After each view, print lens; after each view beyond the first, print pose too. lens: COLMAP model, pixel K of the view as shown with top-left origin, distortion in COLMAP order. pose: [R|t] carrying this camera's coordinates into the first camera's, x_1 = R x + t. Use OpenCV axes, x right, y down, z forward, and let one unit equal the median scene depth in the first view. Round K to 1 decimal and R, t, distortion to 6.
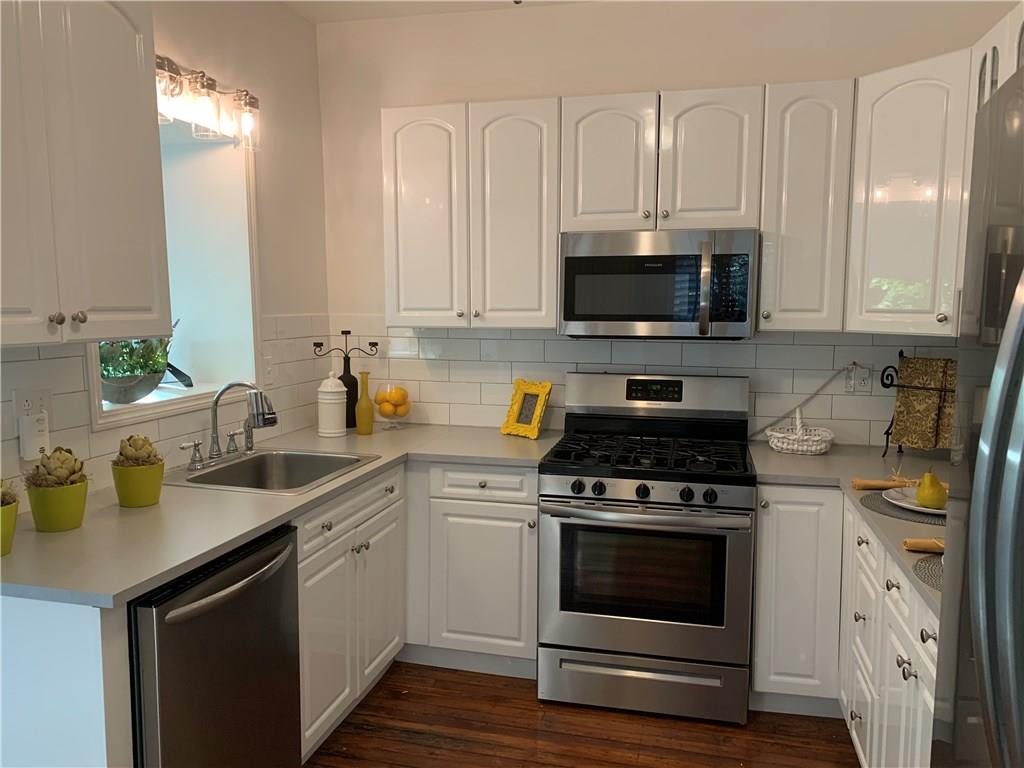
lens RADIAL K [[768.9, 0, 506.5], [0, 768.9, 388.3], [0, 0, 1]] dist [0.004439, -0.047193]
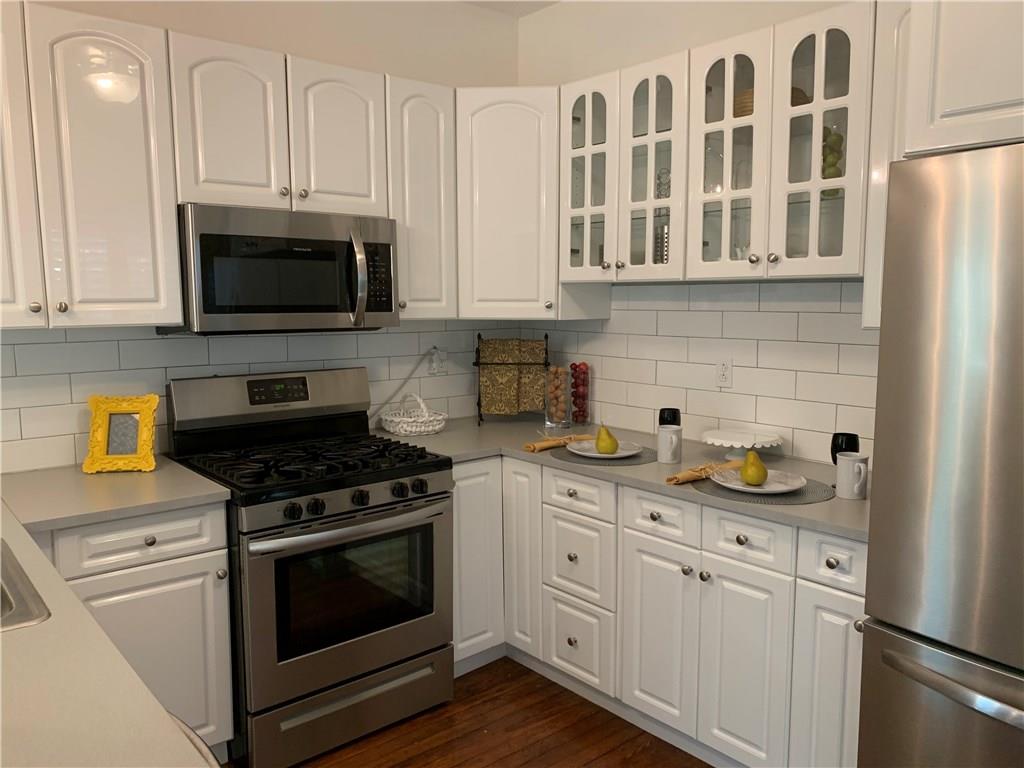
lens RADIAL K [[768.9, 0, 511.9], [0, 768.9, 383.6], [0, 0, 1]] dist [0.004439, -0.047193]
pose [[0.563082, -0.094980, 0.820924, -0.423598], [0.089270, 0.994551, 0.053837, -0.032077], [-0.821565, 0.042970, 0.568493, 0.300697]]
